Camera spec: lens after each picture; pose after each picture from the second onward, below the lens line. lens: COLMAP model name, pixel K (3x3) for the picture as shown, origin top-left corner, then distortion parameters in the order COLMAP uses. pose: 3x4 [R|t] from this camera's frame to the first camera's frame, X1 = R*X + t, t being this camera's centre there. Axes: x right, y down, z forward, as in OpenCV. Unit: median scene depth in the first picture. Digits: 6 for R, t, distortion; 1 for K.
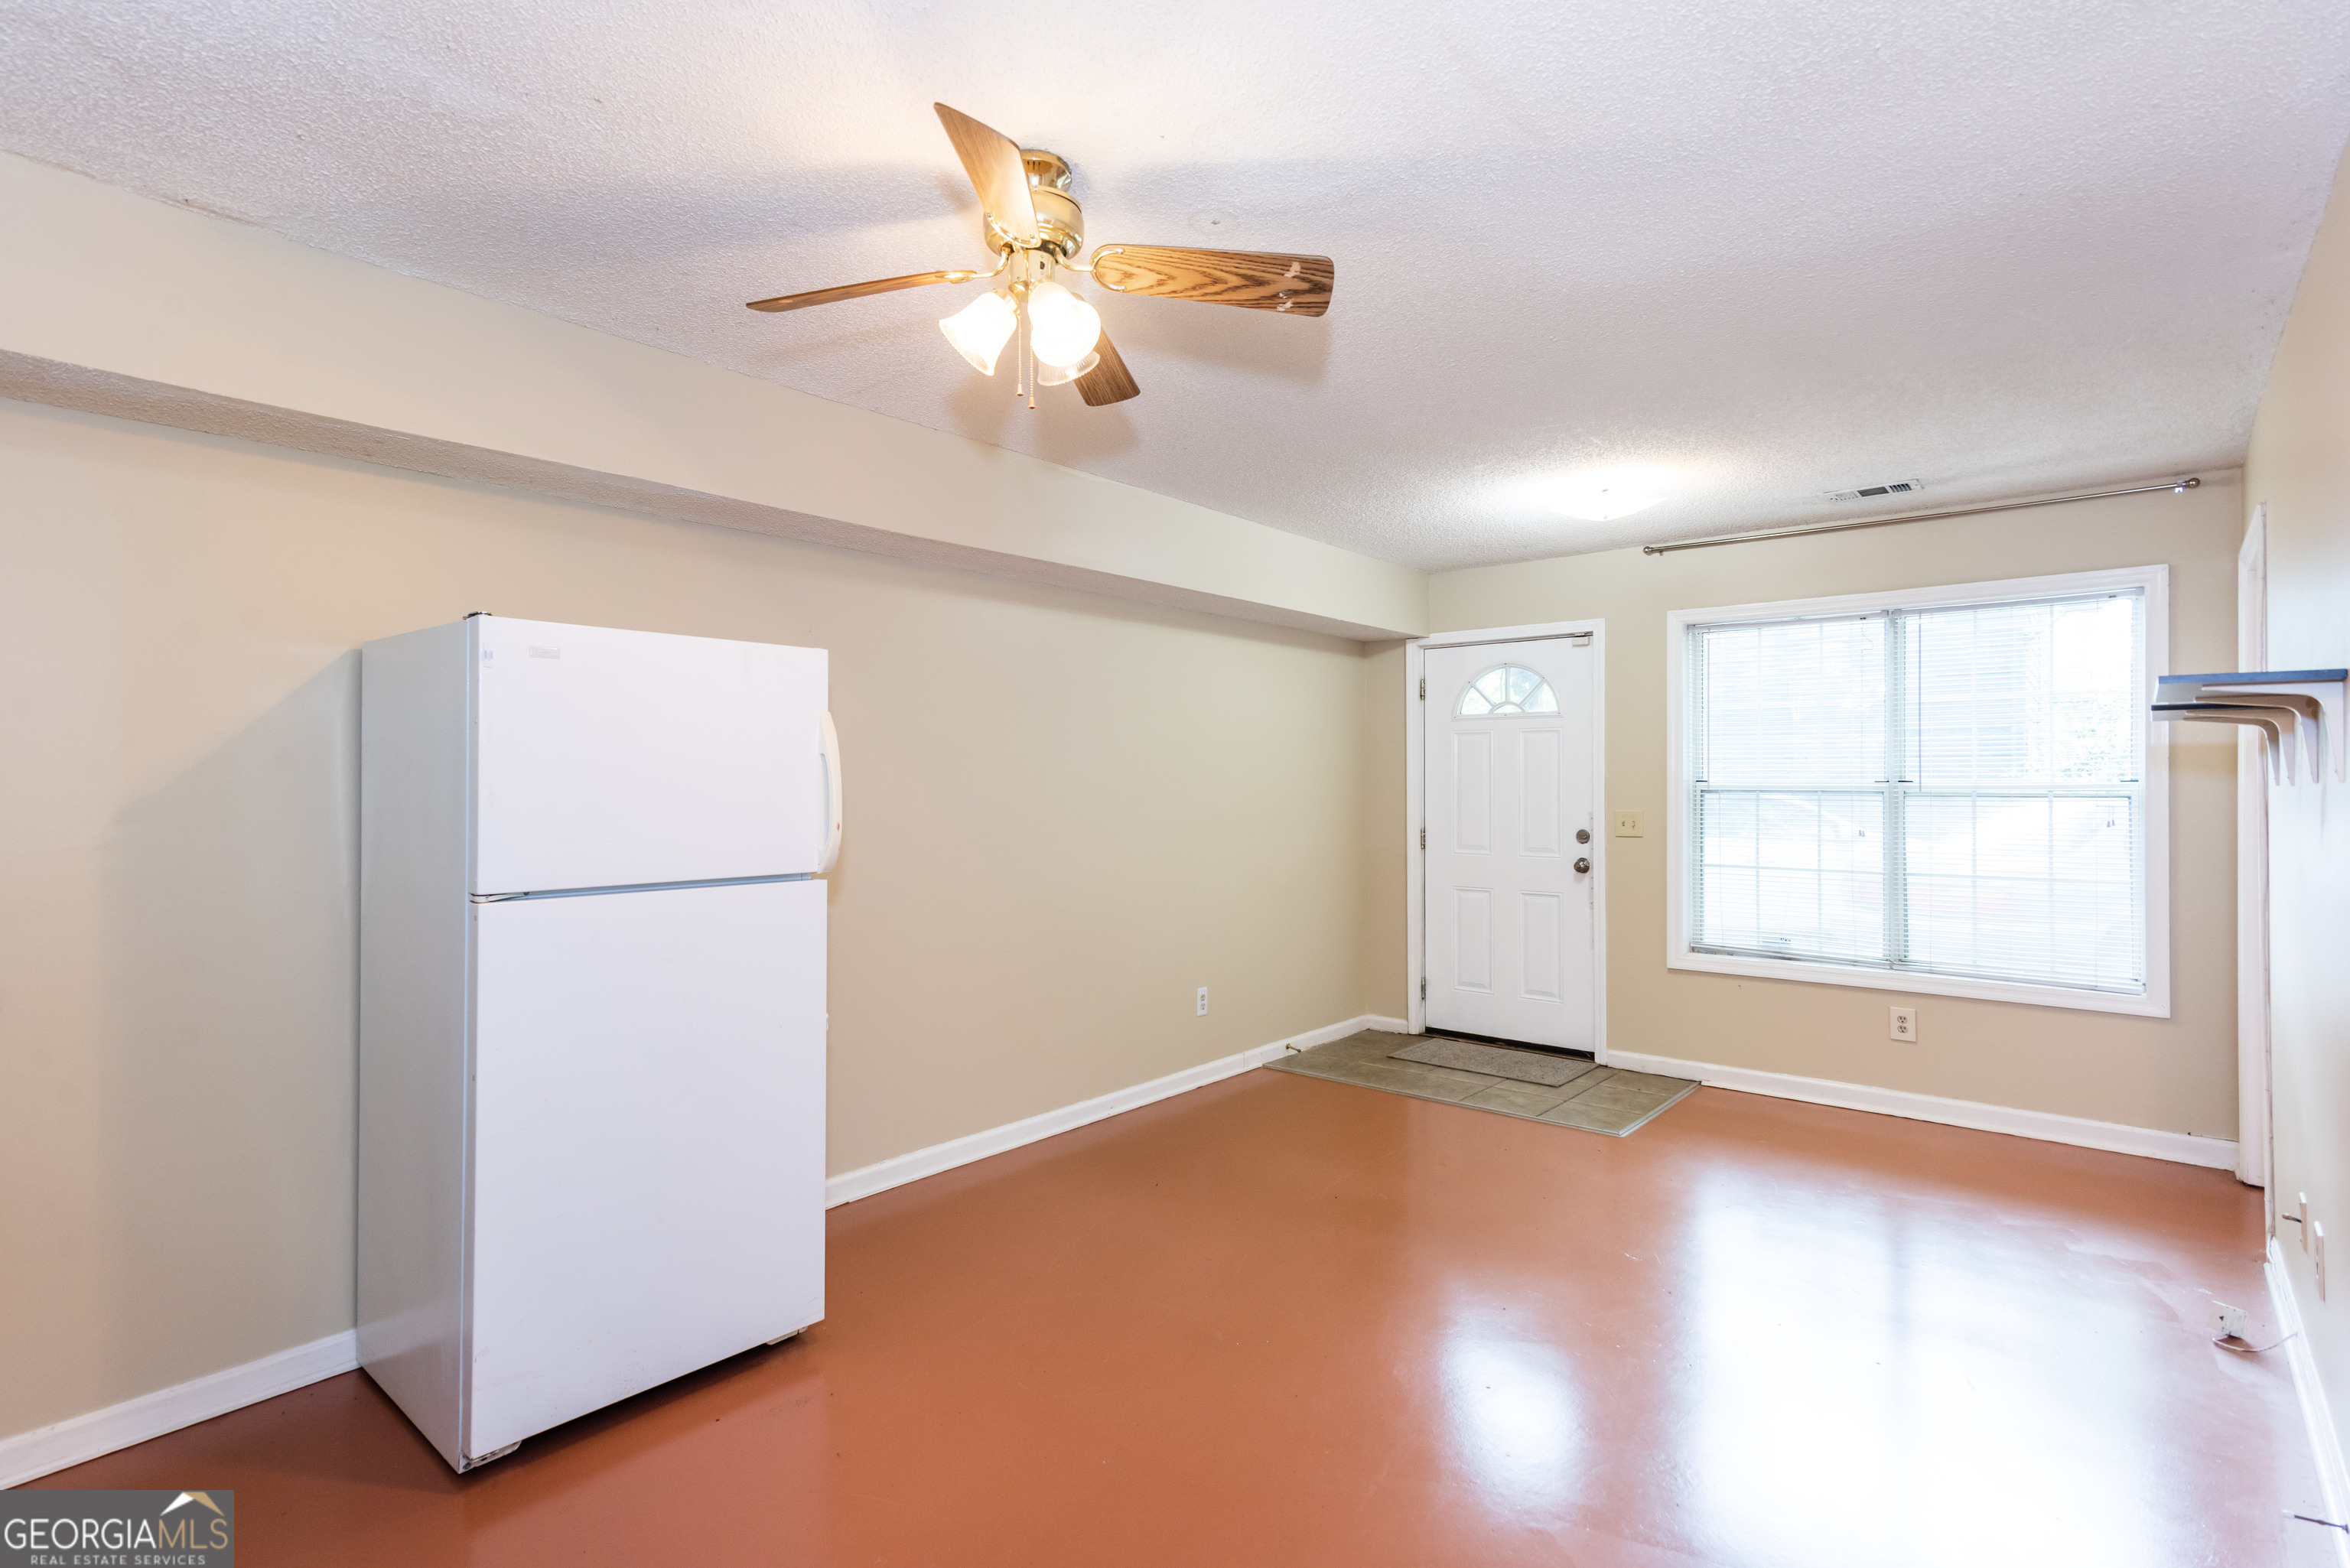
lens RADIAL K [[1148.2, 0, 1160.4], [0, 1148.2, 780.0], [0, 0, 1]] dist [0.020657, -0.000435]
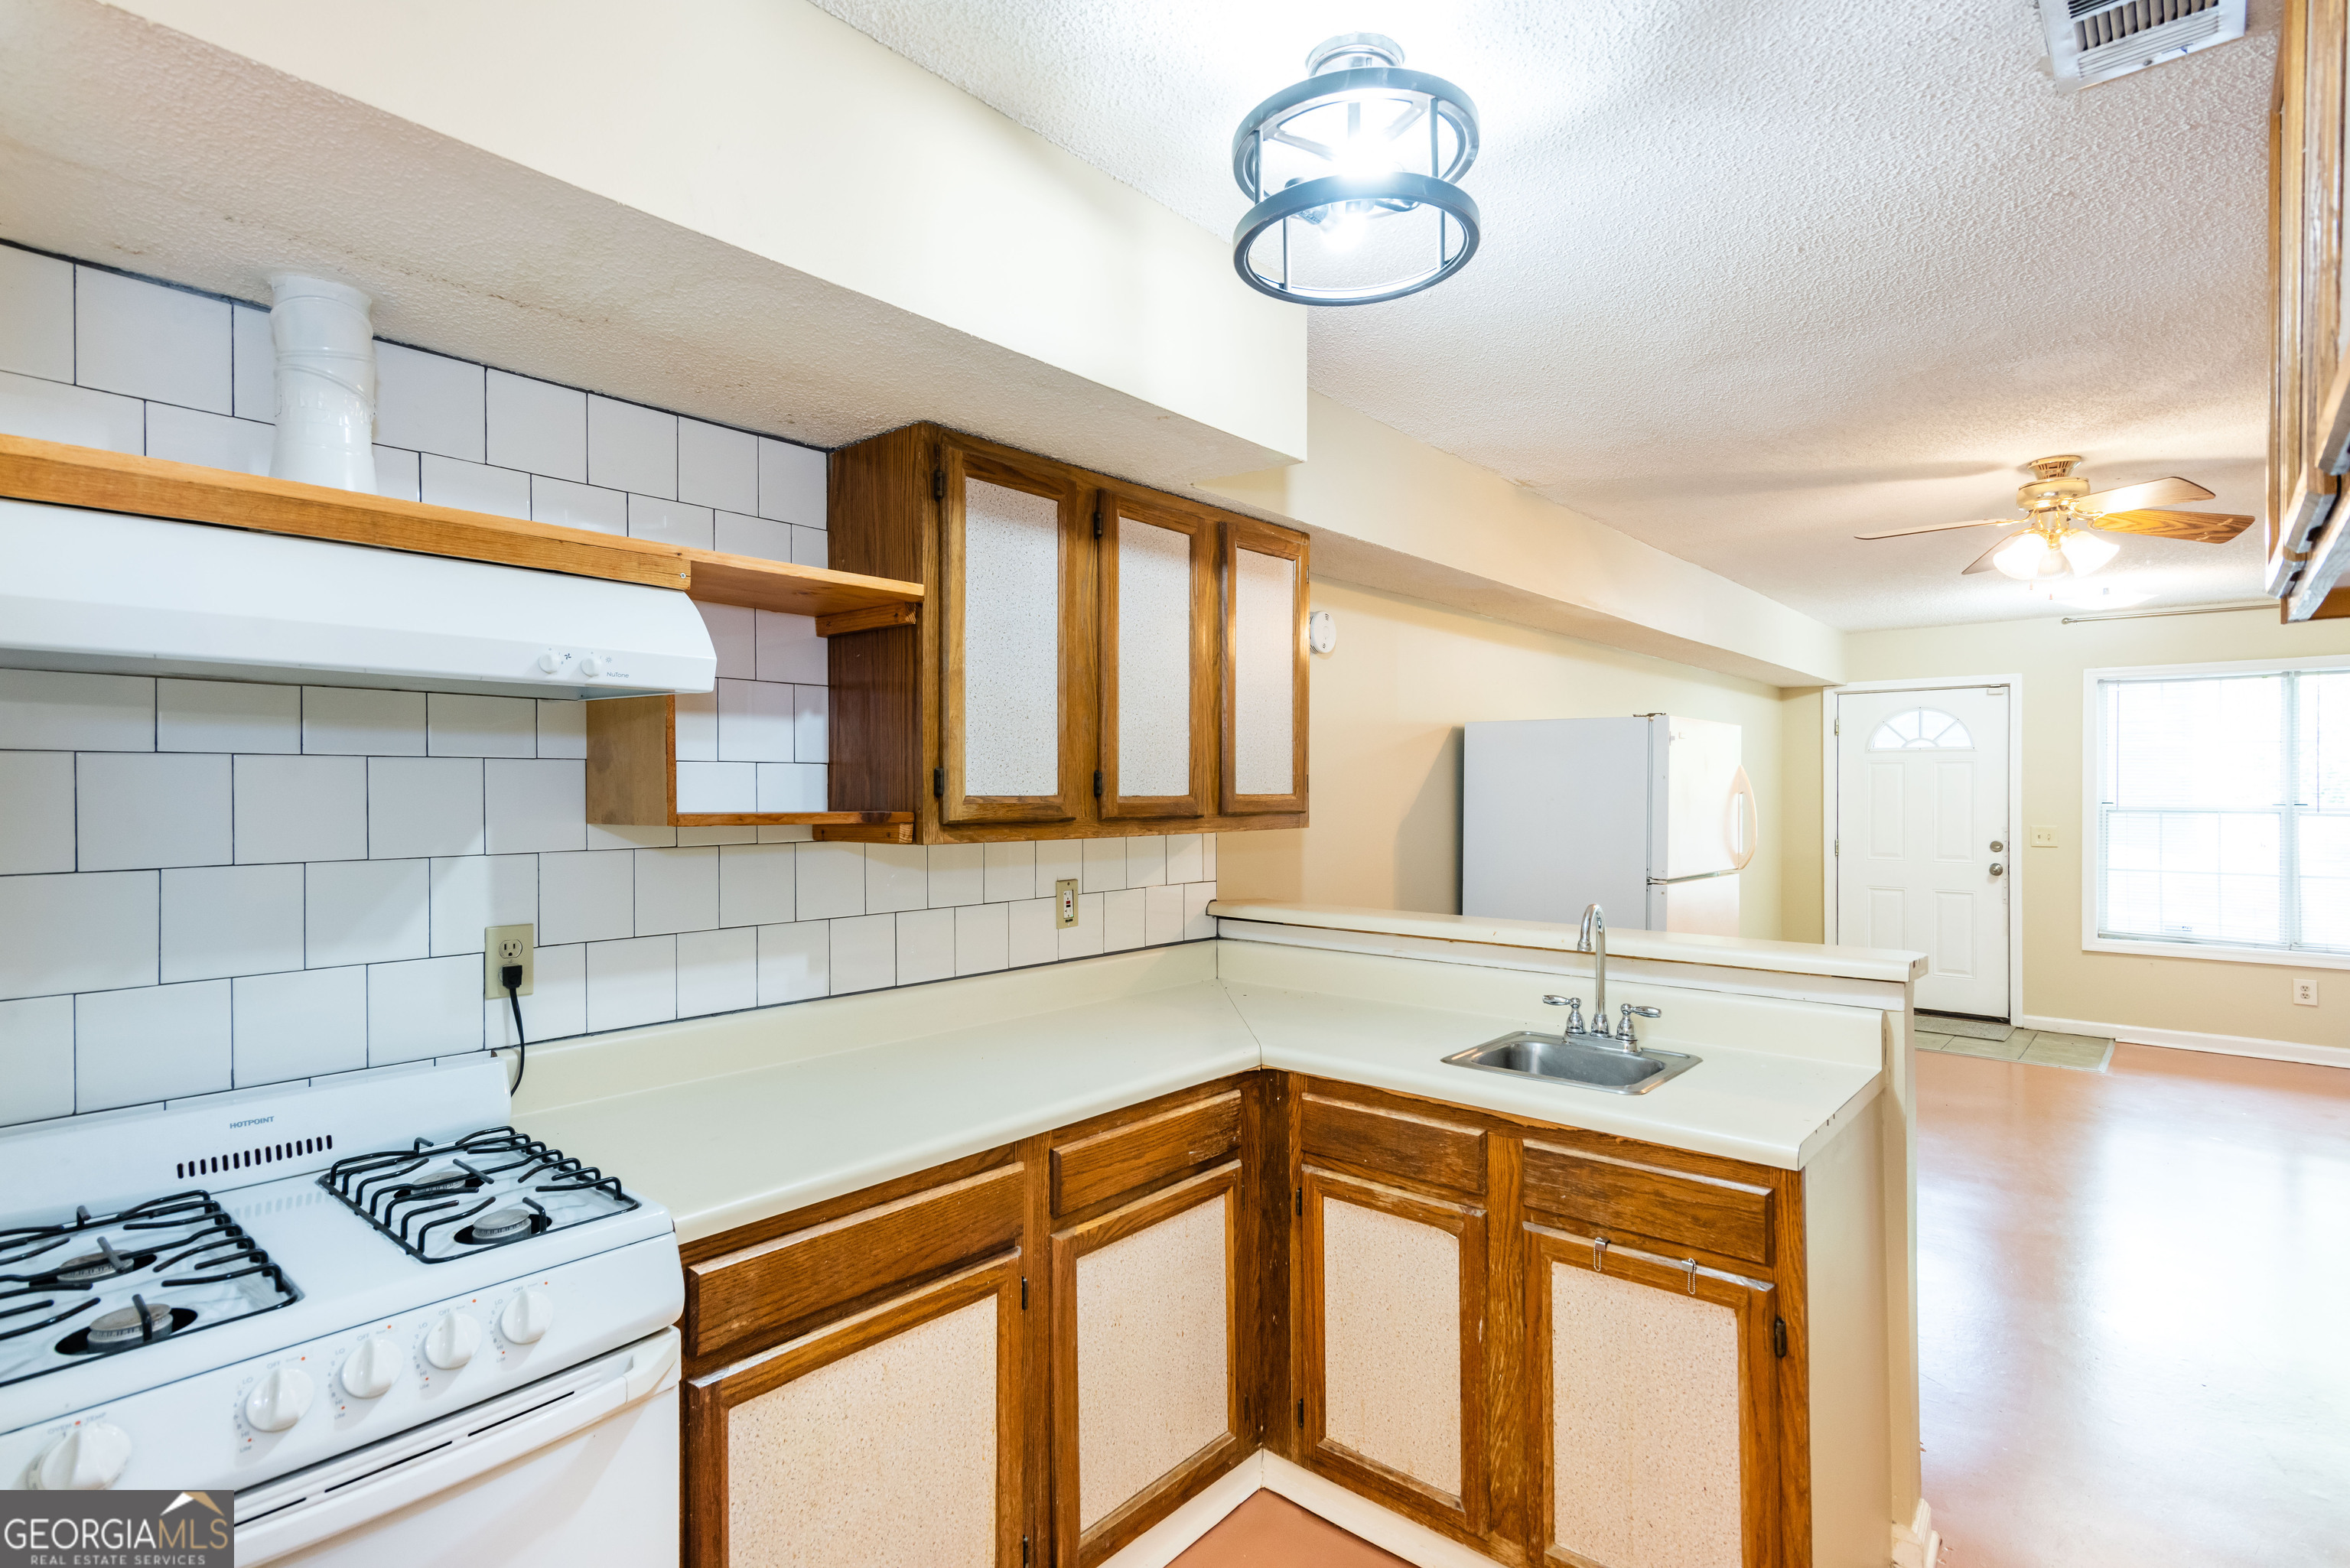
lens RADIAL K [[1148.2, 0, 1173.3], [0, 1148.2, 792.4], [0, 0, 1]] dist [0.020657, -0.000435]
pose [[0.999864, -0.000597, -0.016509, -0.536034], [0.000662, 0.999992, 0.003911, -0.016318], [0.016506, -0.003921, 0.999856, -0.291957]]
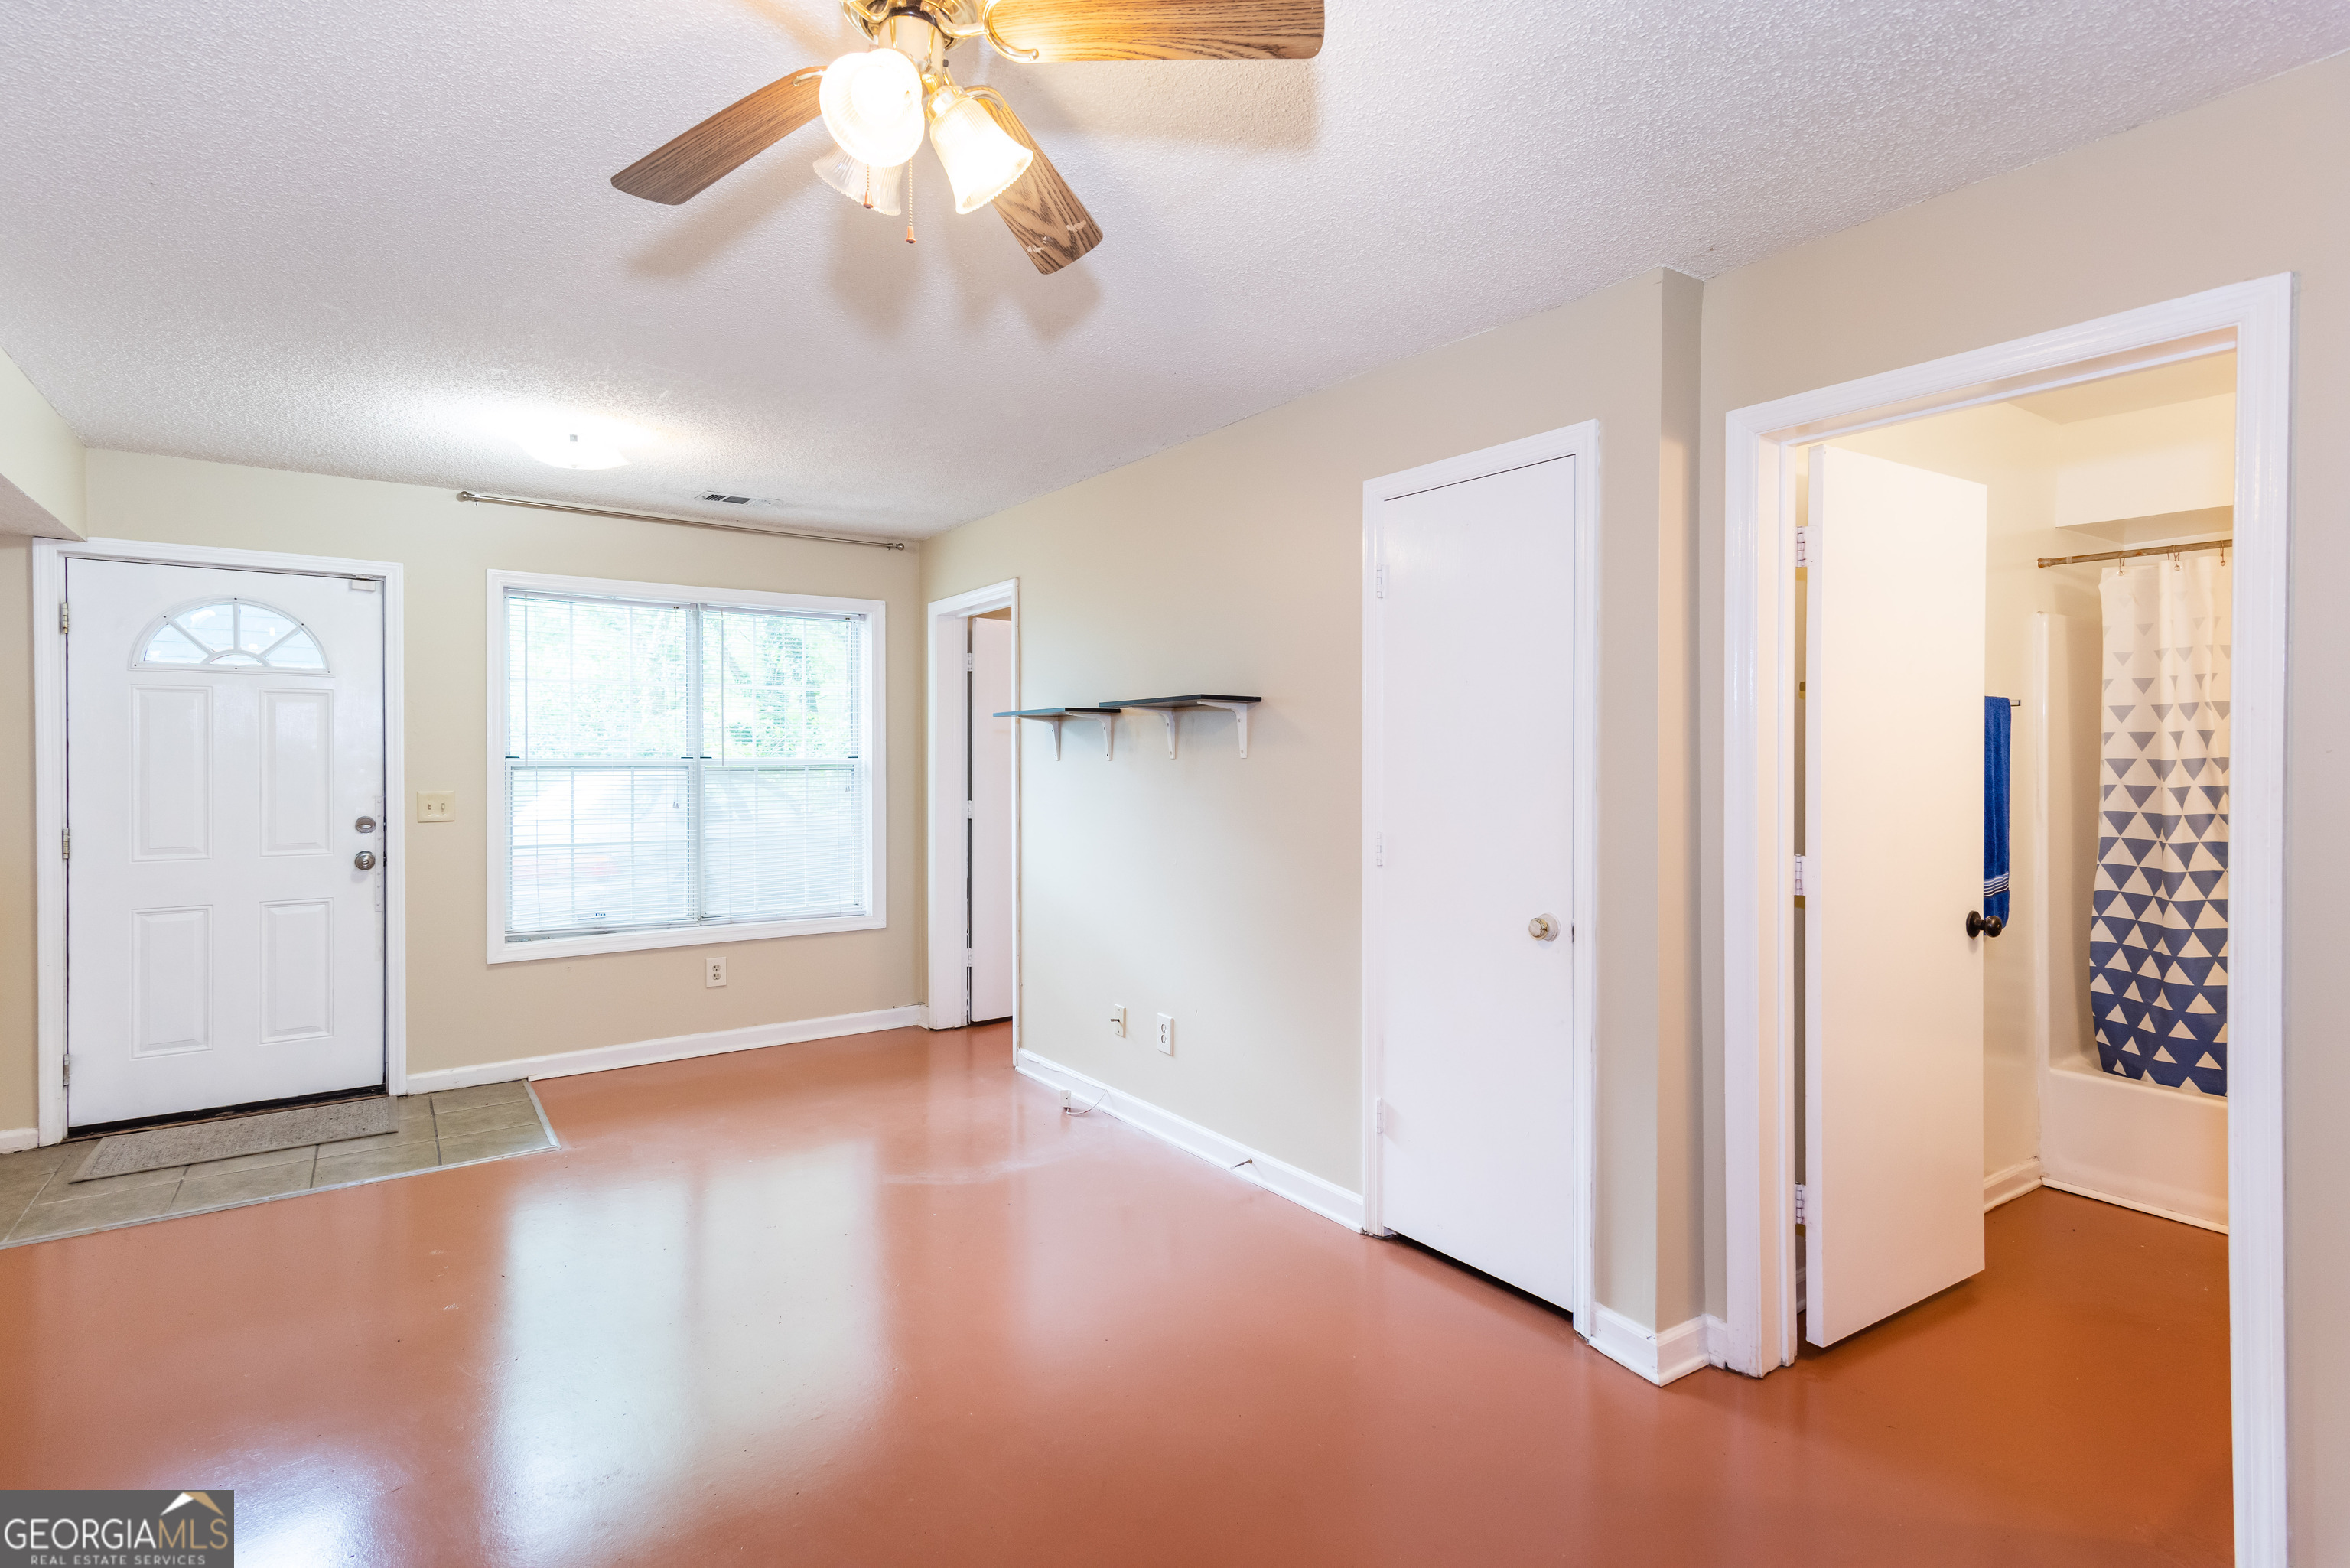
lens RADIAL K [[1148.2, 0, 1171.7], [0, 1148.2, 764.3], [0, 0, 1]] dist [0.020657, -0.000435]
pose [[0.262546, -0.004923, 0.964907, -0.292208], [-0.001092, 0.999985, 0.005399, 0.000916], [-0.964919, -0.002471, 0.262537, 0.245005]]
